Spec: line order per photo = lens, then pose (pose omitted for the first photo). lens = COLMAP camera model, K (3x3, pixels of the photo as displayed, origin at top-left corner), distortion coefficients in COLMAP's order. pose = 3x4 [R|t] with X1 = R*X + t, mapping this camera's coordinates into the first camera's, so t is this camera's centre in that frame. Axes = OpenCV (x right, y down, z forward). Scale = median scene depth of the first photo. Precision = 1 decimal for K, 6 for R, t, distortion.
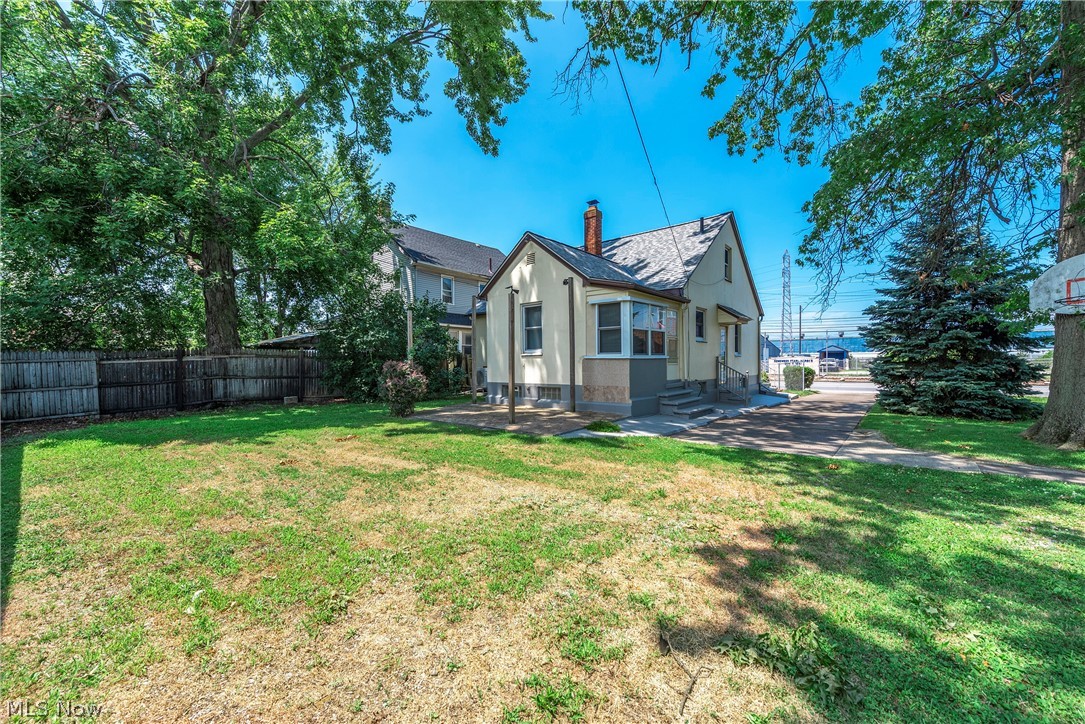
lens RADIAL K [[423.3, 0, 538.2], [0, 423.3, 362.3], [0, 0, 1]] dist [0.001103, -0.000190]
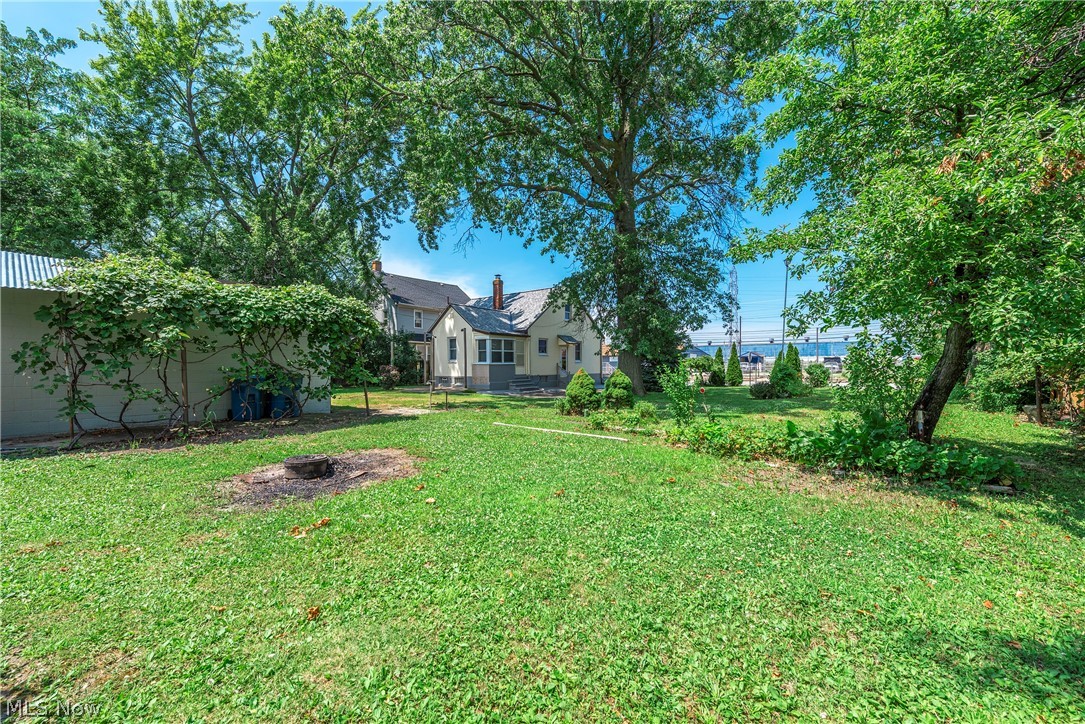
lens RADIAL K [[423.3, 0, 543.7], [0, 423.3, 362.1], [0, 0, 1]] dist [0.001103, -0.000190]
pose [[0.999227, 0.000845, 0.039291, 0.320814], [-0.000657, 0.999988, -0.004816, -0.008082], [-0.039295, 0.004786, 0.999216, -0.989094]]
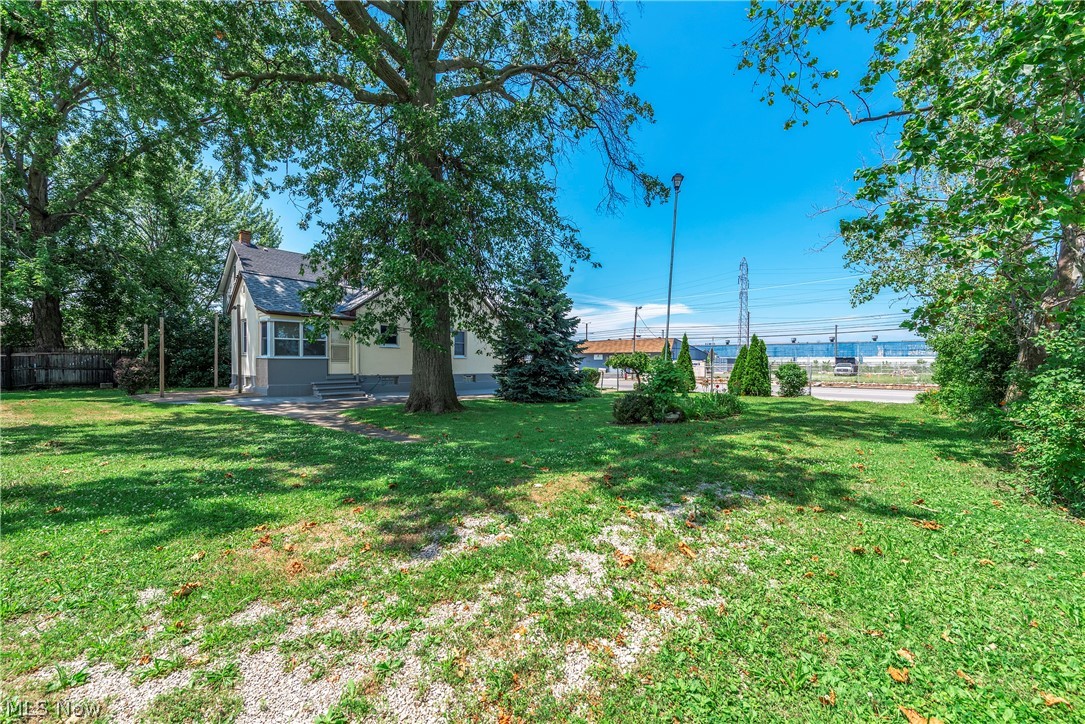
lens RADIAL K [[423.3, 0, 546.0], [0, 423.3, 362.0], [0, 0, 1]] dist [0.001103, -0.000190]
pose [[0.999899, 0.012786, -0.006274, 0.944924], [-0.012788, 0.999918, -0.000377, -0.005986], [0.006269, 0.000457, 0.999980, -0.411860]]
